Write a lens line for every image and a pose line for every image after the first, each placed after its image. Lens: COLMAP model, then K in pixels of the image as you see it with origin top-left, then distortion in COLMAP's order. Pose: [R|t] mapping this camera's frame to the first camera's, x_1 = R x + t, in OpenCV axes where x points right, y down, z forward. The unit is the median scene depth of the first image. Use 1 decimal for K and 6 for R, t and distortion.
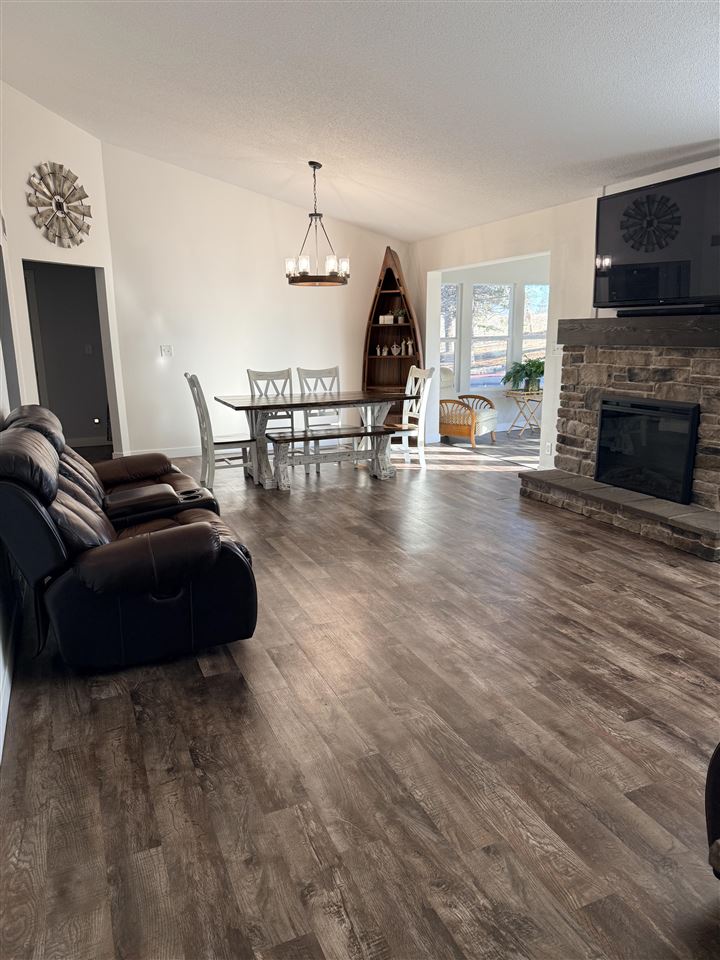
lens RADIAL K [[674.1, 0, 367.7], [0, 674.1, 479.8], [0, 0, 1]] dist [0.033190, -0.015739]
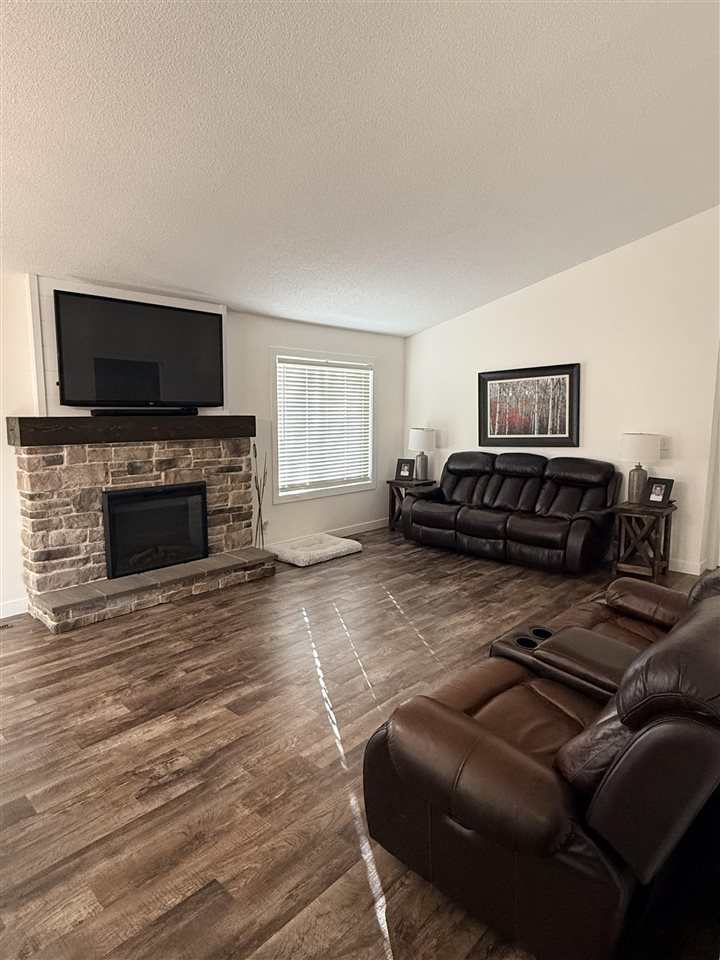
lens RADIAL K [[517.4, 0, 368.3], [0, 517.4, 482.3], [0, 0, 1]] dist [-0.017490, -0.000036]
pose [[-0.380089, -0.109594, 0.918434, -0.530501], [0.206482, 0.957844, 0.199748, -0.229303], [-0.901608, 0.265562, -0.341437, 0.985506]]
